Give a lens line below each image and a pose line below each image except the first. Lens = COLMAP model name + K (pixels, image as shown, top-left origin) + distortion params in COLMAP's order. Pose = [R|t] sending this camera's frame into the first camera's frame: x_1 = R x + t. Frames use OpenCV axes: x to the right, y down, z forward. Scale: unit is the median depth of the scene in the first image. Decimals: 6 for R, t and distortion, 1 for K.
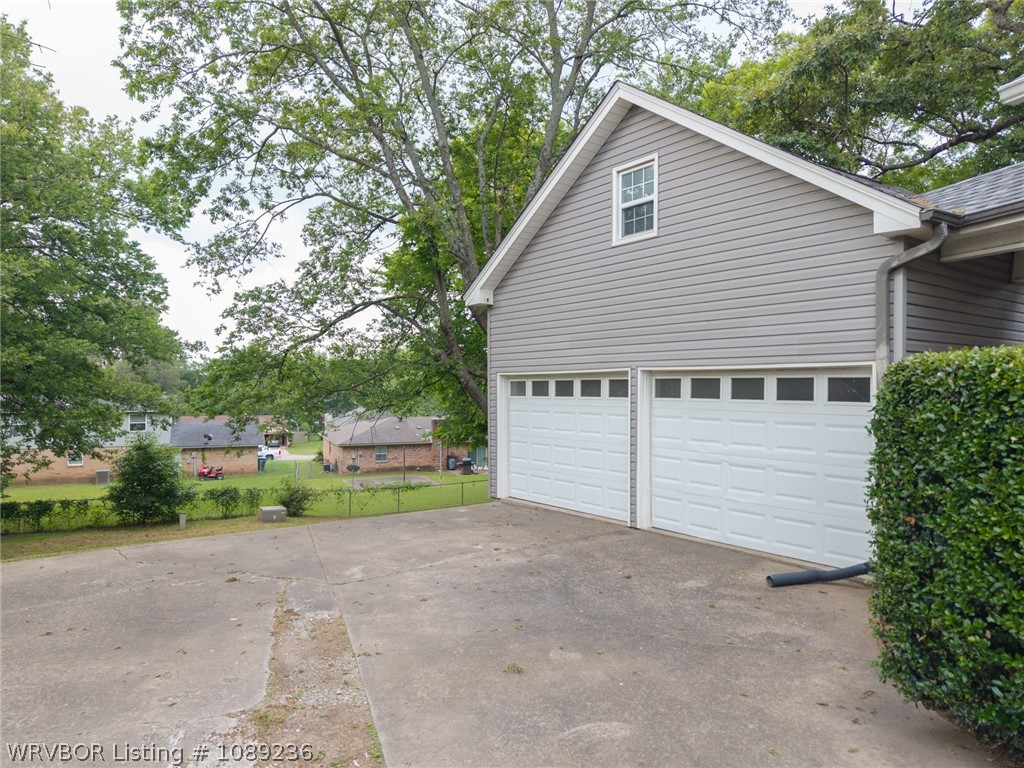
lens RADIAL K [[695.5, 0, 515.9], [0, 695.5, 390.1], [0, 0, 1]] dist [-0.002609, -0.002155]
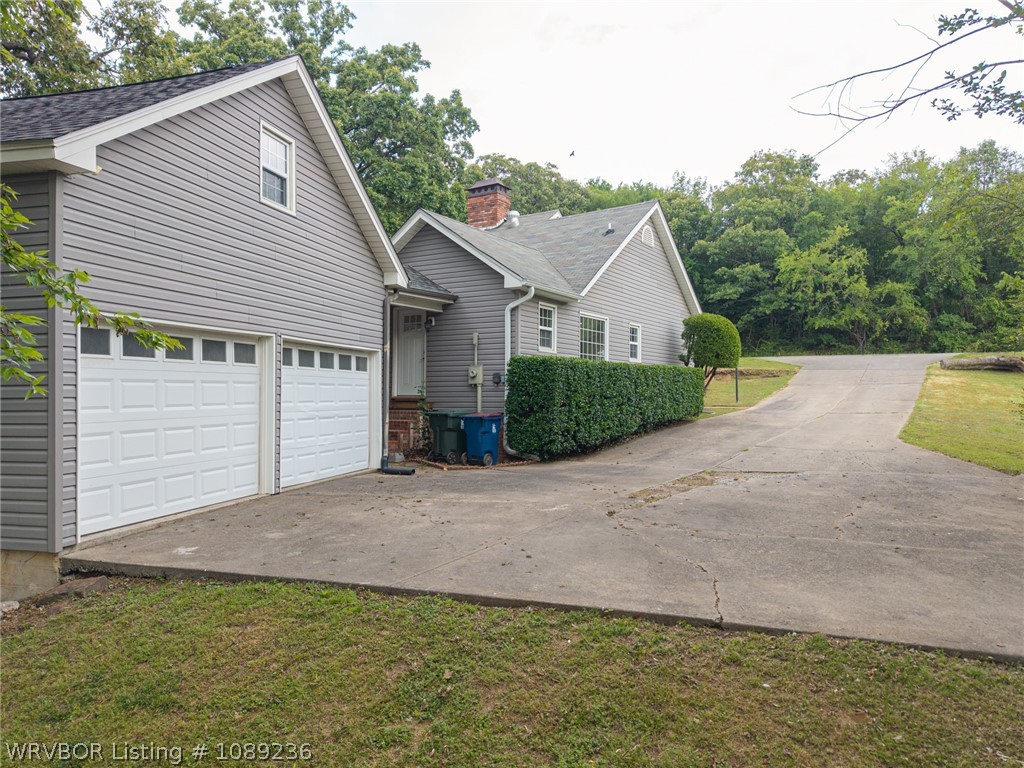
lens RADIAL K [[686.6, 0, 514.1], [0, 686.6, 384.4], [0, 0, 1]] dist [0.005985, -0.002317]
pose [[-0.621265, 0.005327, 0.783583, -0.296163], [0.001749, 0.999984, -0.005412, 0.016954], [-0.783599, -0.001991, -0.621264, 0.488006]]
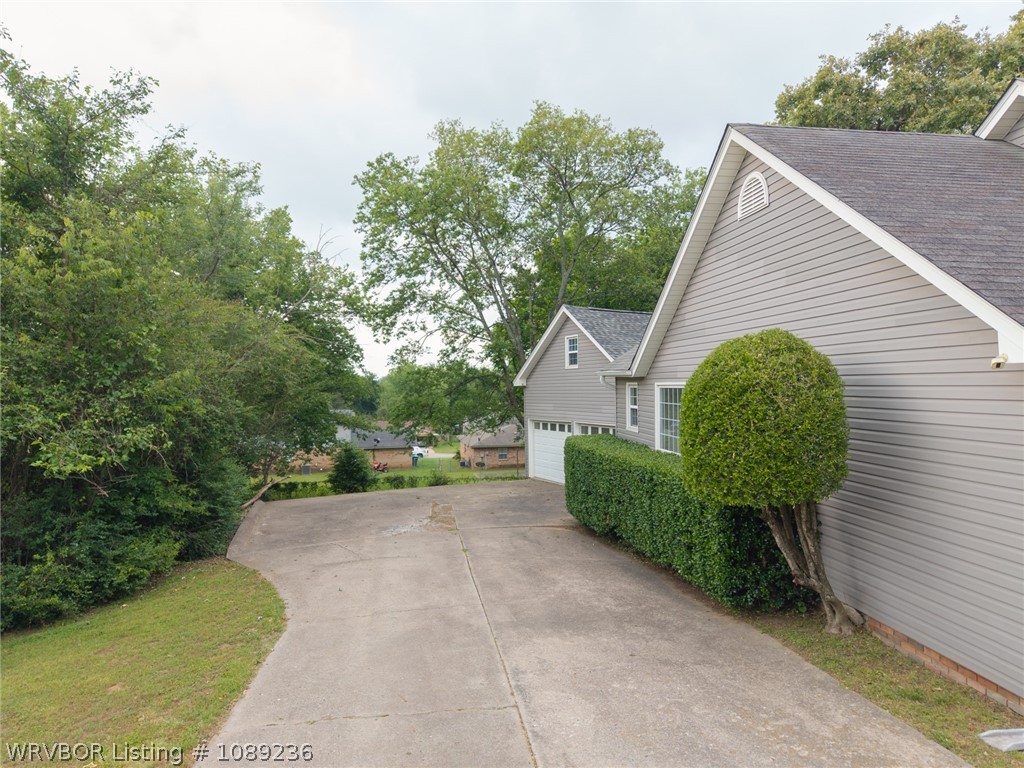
lens RADIAL K [[679.4, 0, 517.8], [0, 679.4, 381.6], [0, 0, 1]] dist [0.058268, -0.000981]
pose [[0.981533, -0.014401, -0.190751, 0.157332], [0.011934, 0.999830, -0.014073, -0.049824], [0.190921, 0.011536, 0.981538, -0.488530]]
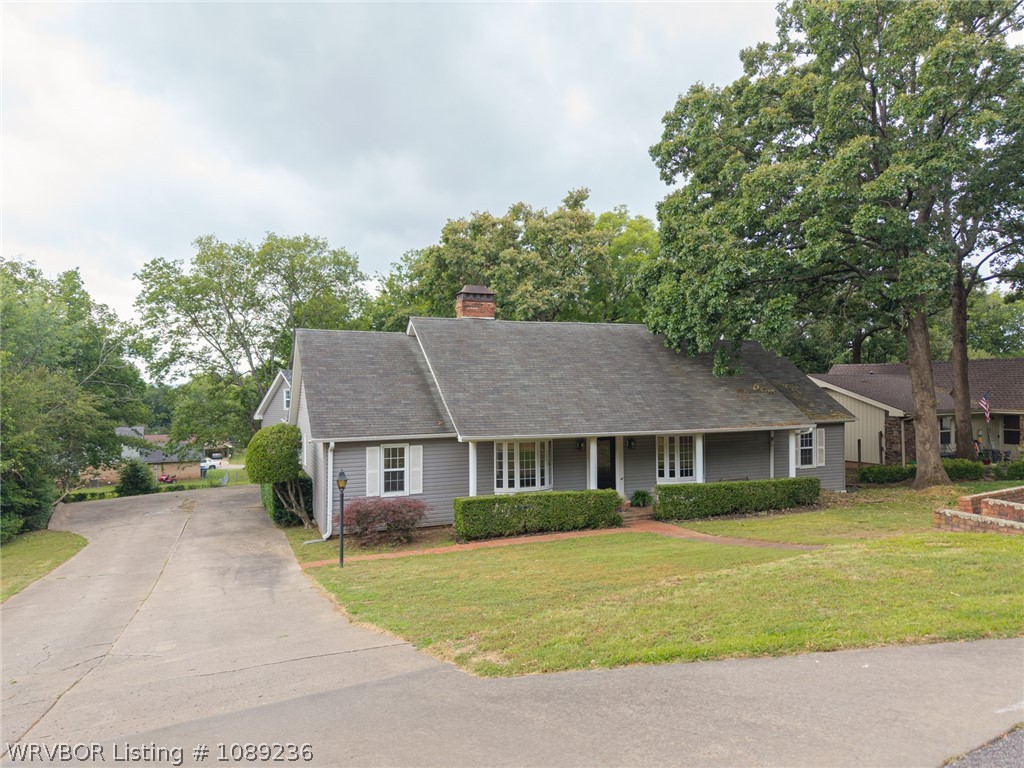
lens RADIAL K [[684.1, 0, 512.0], [0, 684.1, 384.0], [0, 0, 1]] dist [0.040369, -0.045040]
pose [[0.998428, -0.015356, 0.053913, 0.429125], [0.016079, 0.999786, -0.012996, -0.103889], [-0.053702, 0.013842, 0.998461, -1.005069]]
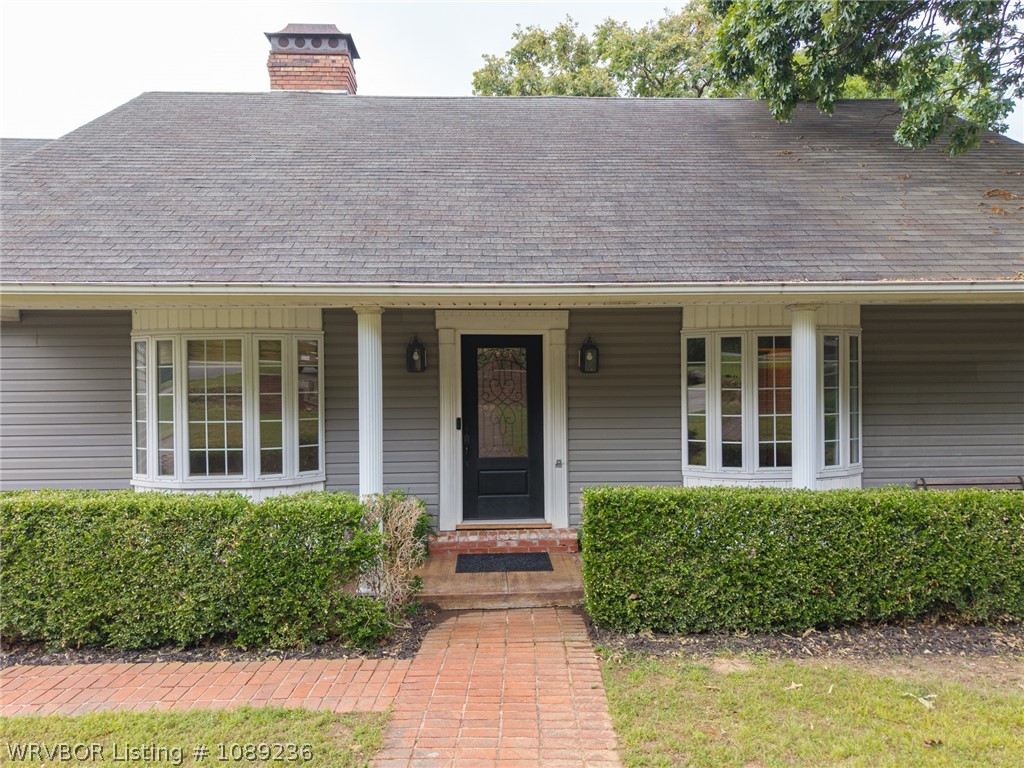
lens RADIAL K [[695.5, 0, 515.9], [0, 695.5, 390.1], [0, 0, 1]] dist [-0.002609, -0.002155]
pose [[0.957524, -0.013286, -0.288049, 0.674554], [0.014700, 0.999888, 0.002748, -0.026141], [0.287980, -0.006866, 0.957612, -0.434191]]
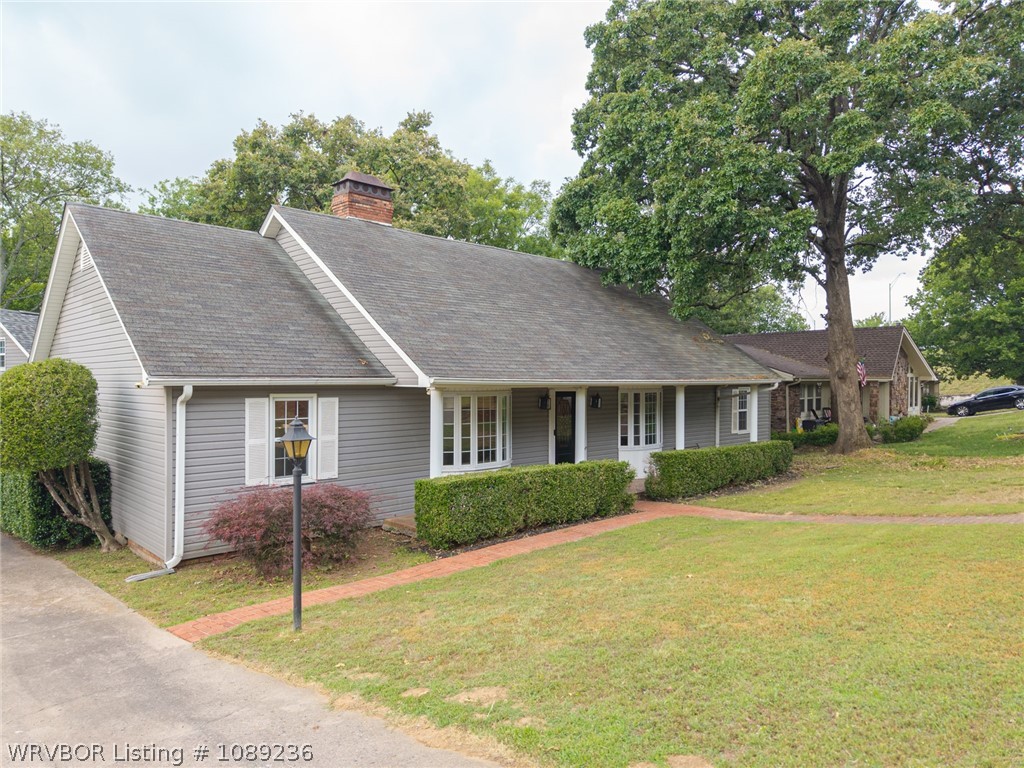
lens RADIAL K [[684.1, 0, 512.0], [0, 684.1, 384.0], [0, 0, 1]] dist [0.040369, -0.045040]
pose [[0.906874, -0.008790, 0.421310, 0.282744], [0.009183, 0.999957, 0.001096, -0.055780], [-0.421302, 0.002875, 0.906916, -0.703998]]
